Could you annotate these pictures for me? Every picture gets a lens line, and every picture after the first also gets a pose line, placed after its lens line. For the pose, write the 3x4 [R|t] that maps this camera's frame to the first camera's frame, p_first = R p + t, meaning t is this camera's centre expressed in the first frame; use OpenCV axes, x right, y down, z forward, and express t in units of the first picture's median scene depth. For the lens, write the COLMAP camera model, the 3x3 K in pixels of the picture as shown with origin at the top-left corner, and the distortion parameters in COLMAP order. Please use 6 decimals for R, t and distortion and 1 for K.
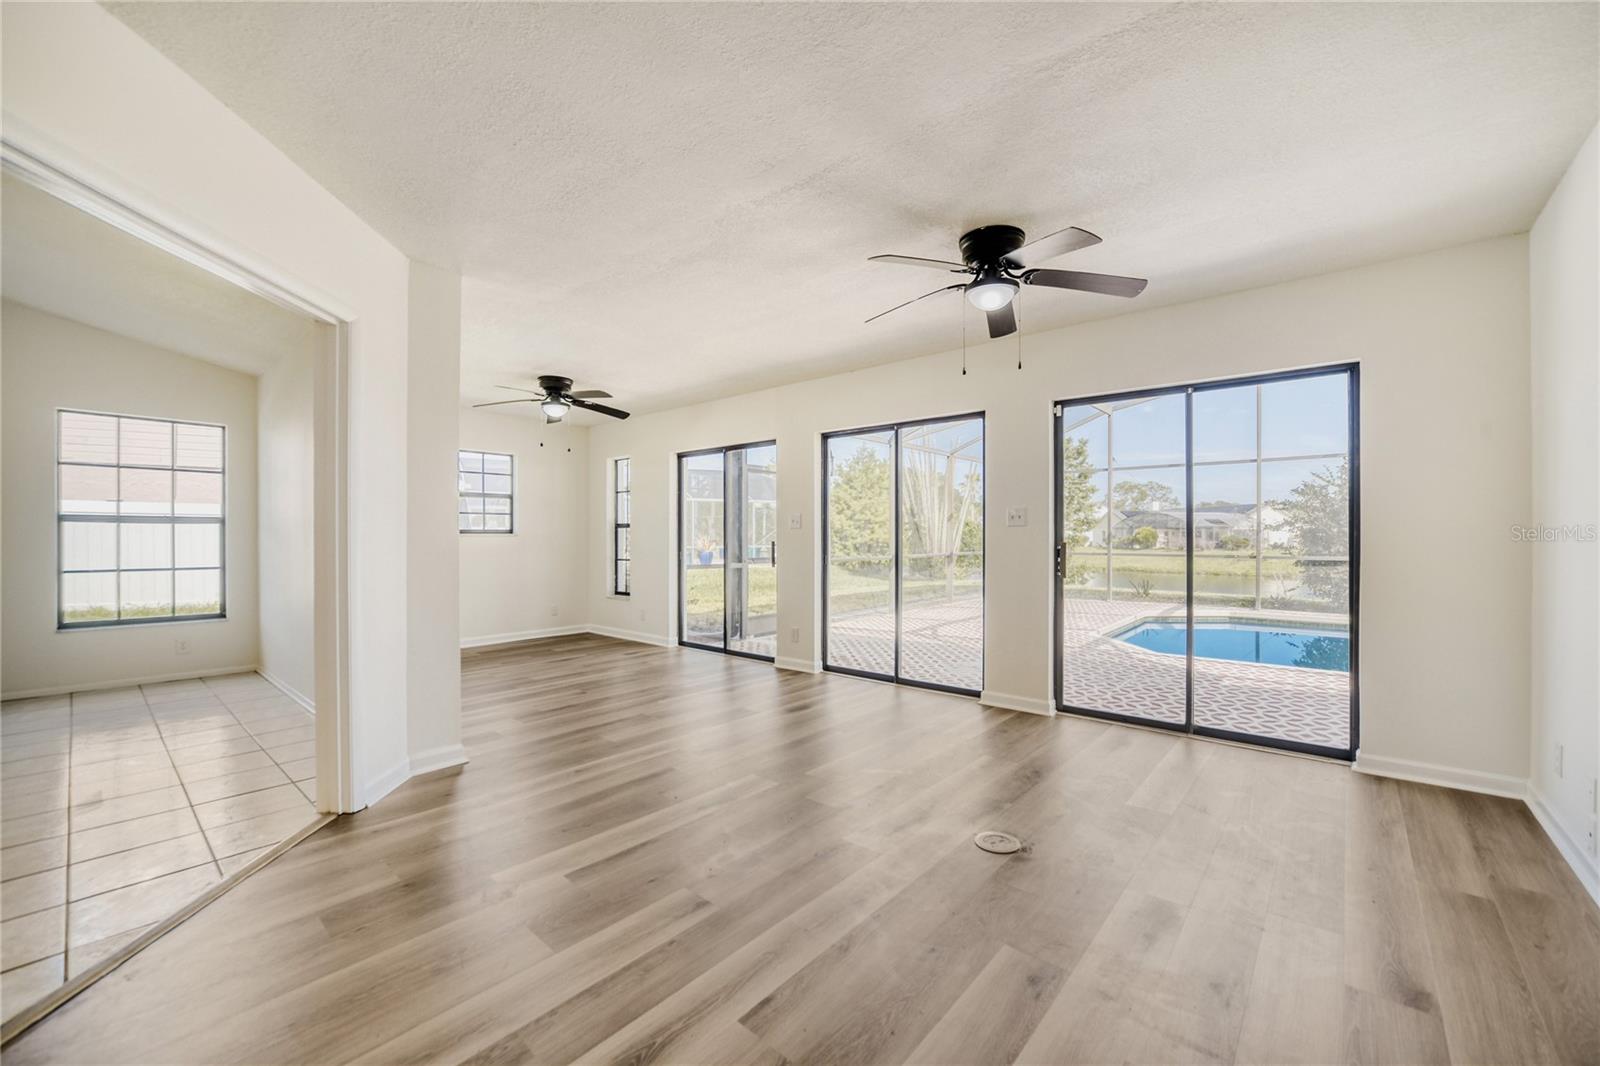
lens RADIAL K [[632.5, 0, 798.9], [0, 632.5, 534.4], [0, 0, 1]] dist [-0.015566, 0.001251]
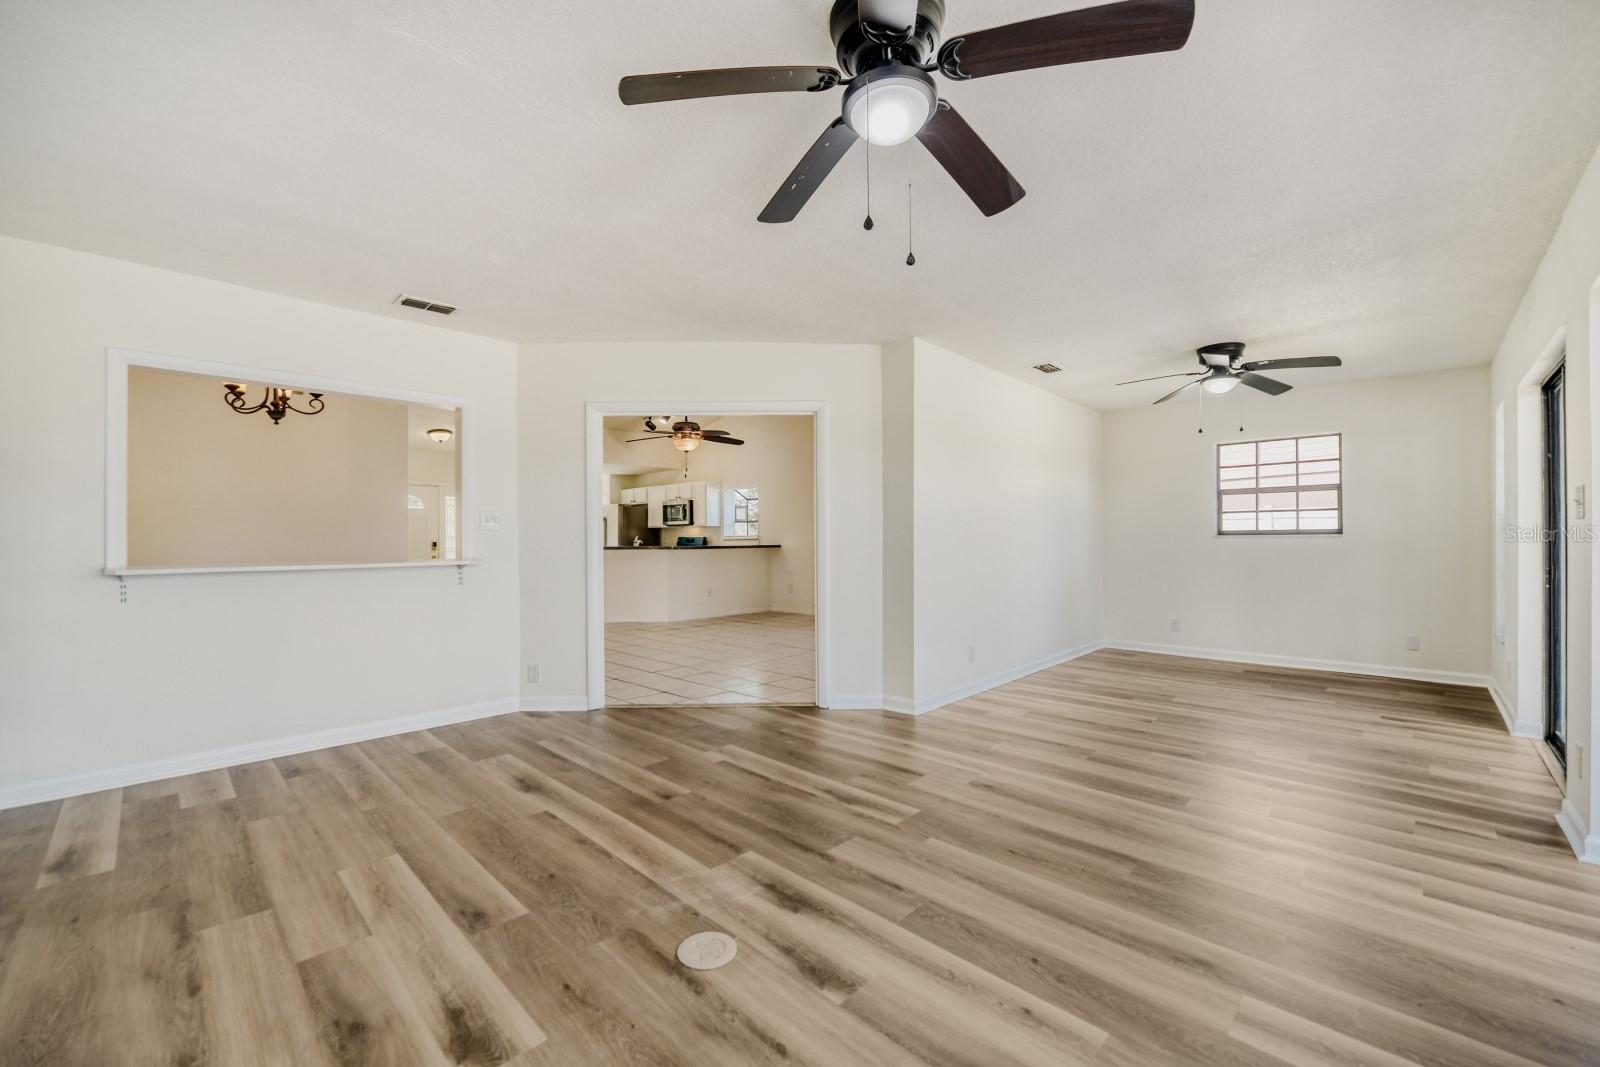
lens RADIAL K [[632.5, 0, 810.8], [0, 632.5, 536.9], [0, 0, 1]] dist [-0.015566, 0.001251]
pose [[-0.036783, -0.002887, -0.999319, 0.481673], [0.008165, 0.999962, -0.003190, -0.000281], [0.999290, -0.008276, -0.036758, 0.523112]]
